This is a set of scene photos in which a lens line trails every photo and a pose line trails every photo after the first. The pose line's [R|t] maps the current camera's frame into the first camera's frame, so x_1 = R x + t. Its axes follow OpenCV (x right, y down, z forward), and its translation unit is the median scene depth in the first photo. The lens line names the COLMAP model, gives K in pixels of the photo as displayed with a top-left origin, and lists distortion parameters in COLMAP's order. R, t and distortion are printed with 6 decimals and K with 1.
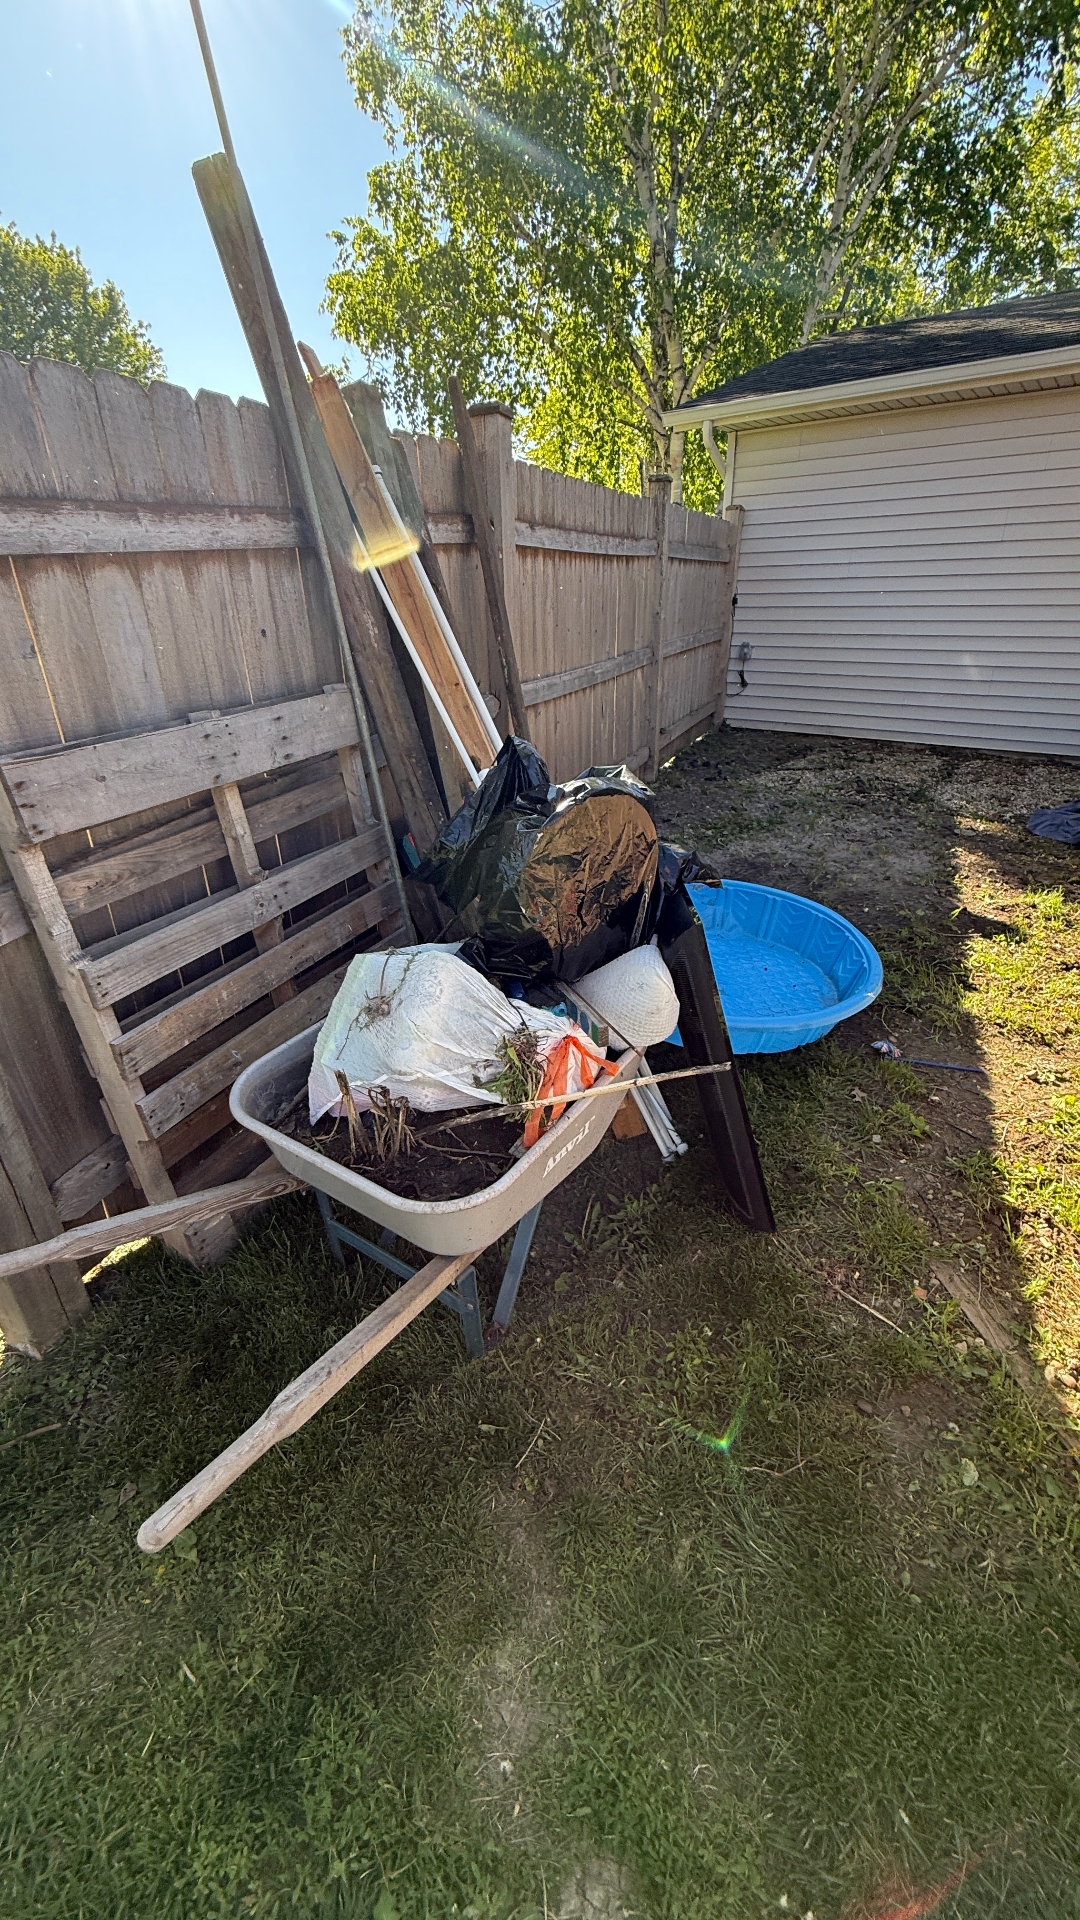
lens RADIAL K [[767.5, 0, 524.0], [0, 767.5, 956.8], [0, 0, 1]] dist [0.001031, 0.000207]
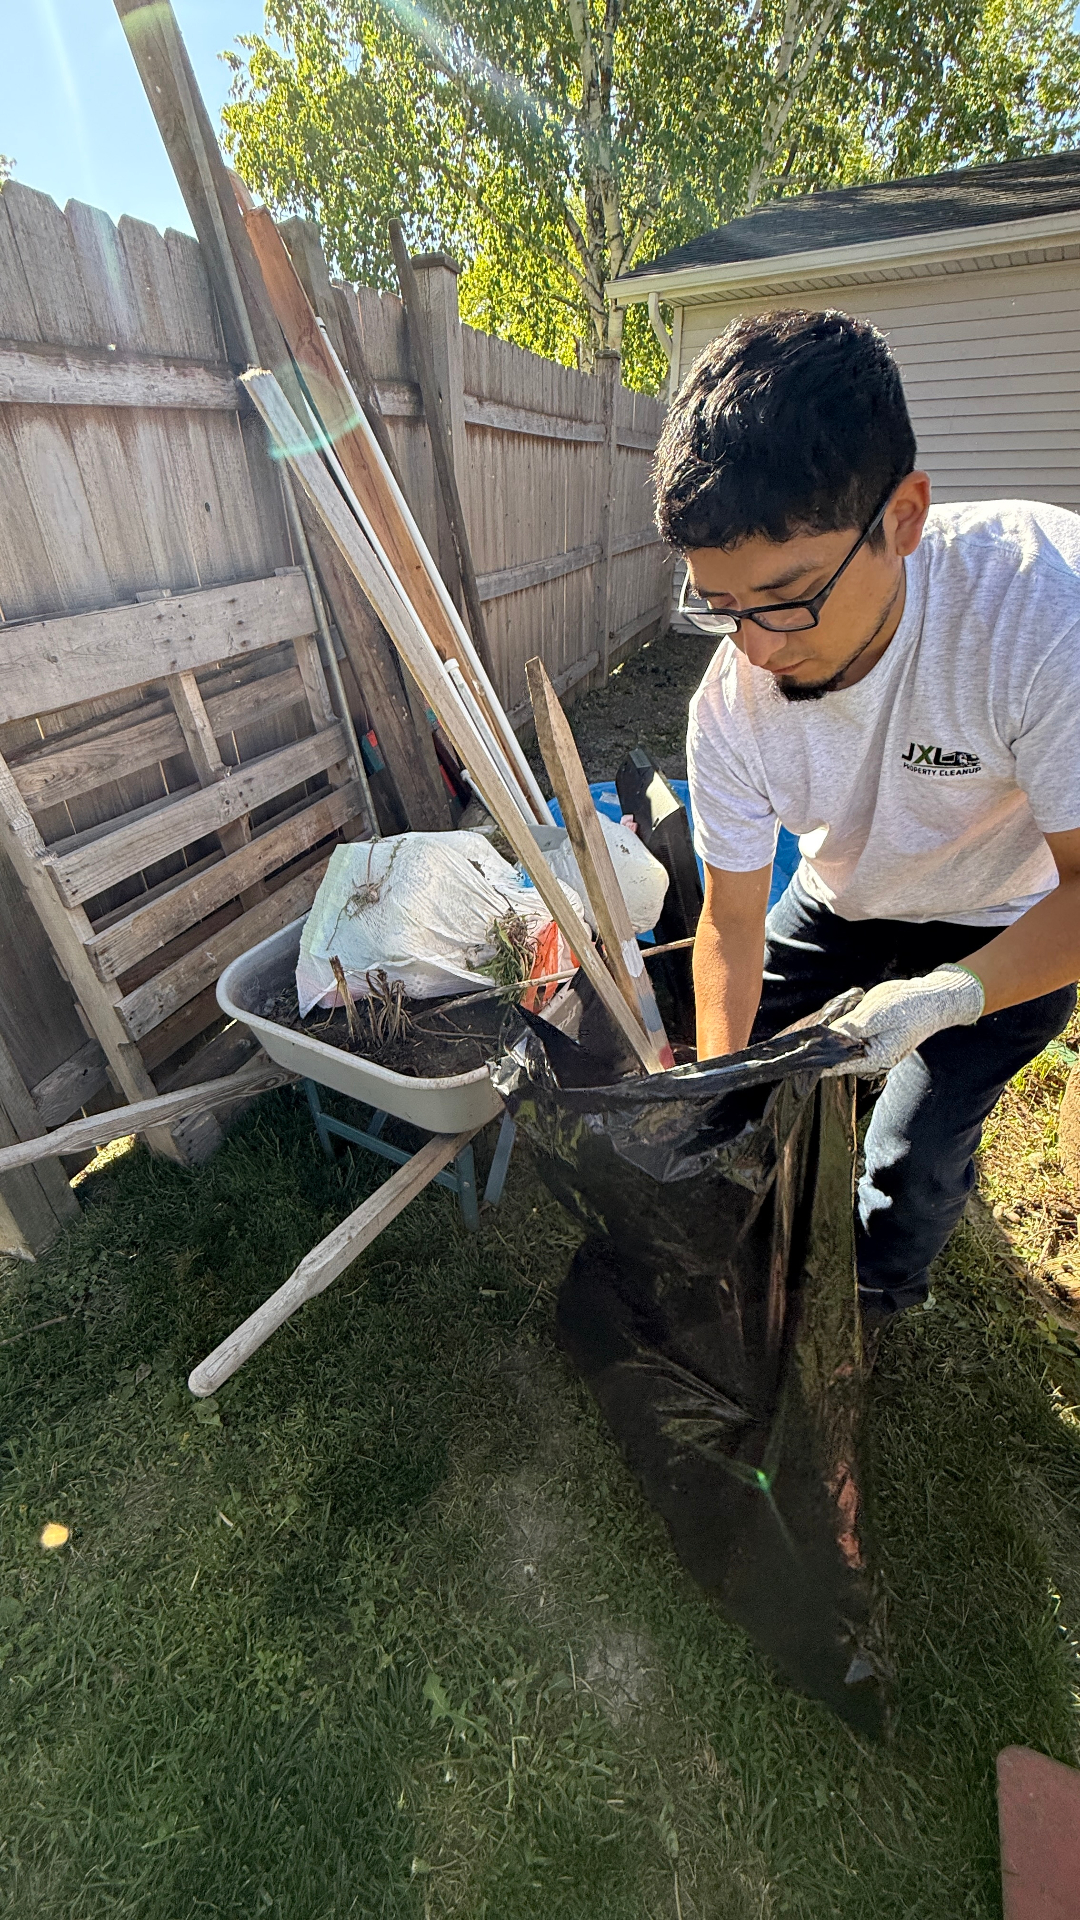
lens RADIAL K [[767.5, 0, 524.0], [0, 767.5, 956.8], [0, 0, 1]] dist [0.001031, 0.000207]
pose [[0.996808, -0.031650, 0.073289, -0.040793], [0.024143, 0.994579, 0.101146, 0.032254], [-0.076093, -0.099054, 0.992168, -0.003927]]
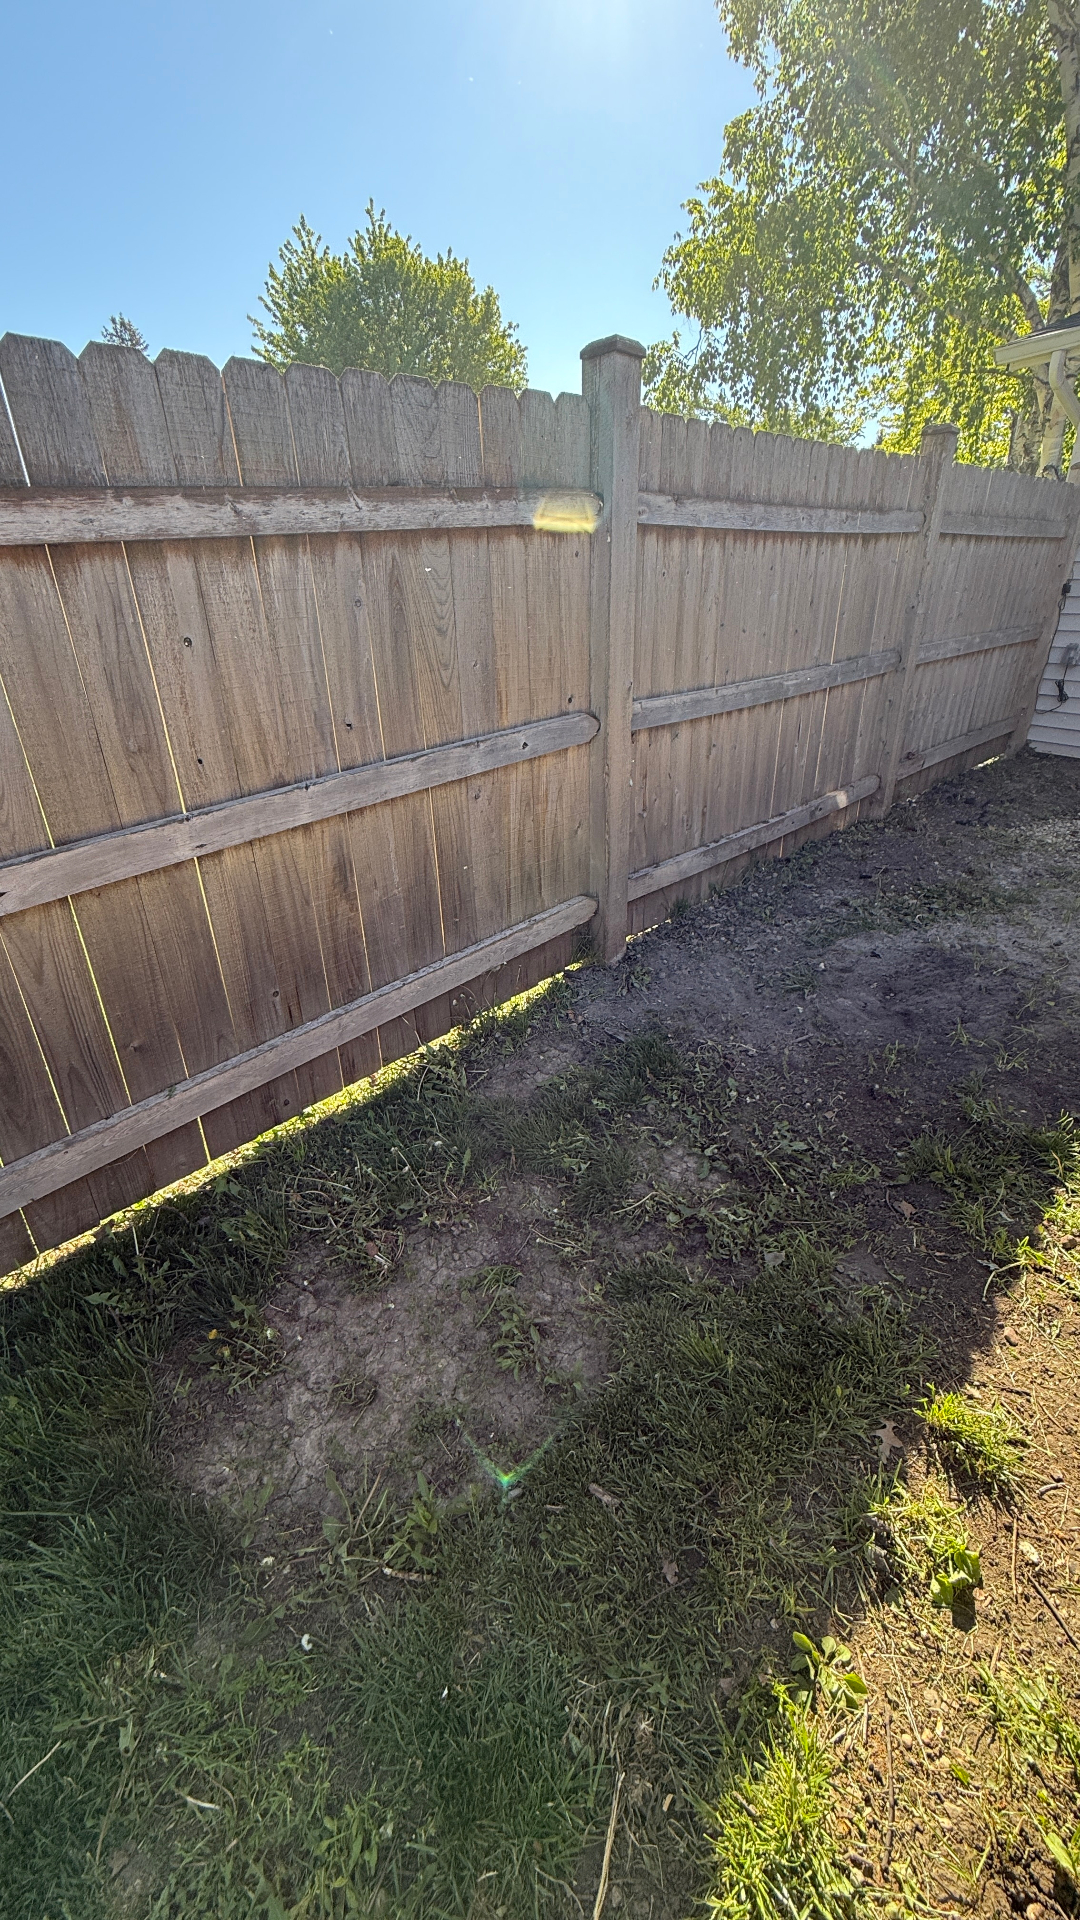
lens RADIAL K [[767.5, 0, 524.0], [0, 767.5, 956.8], [0, 0, 1]] dist [0.001031, 0.000207]
pose [[0.926840, 0.160212, -0.339558, 0.313677], [-0.154825, 0.987002, 0.043090, -0.171070], [0.342048, 0.012634, 0.939598, 0.336330]]
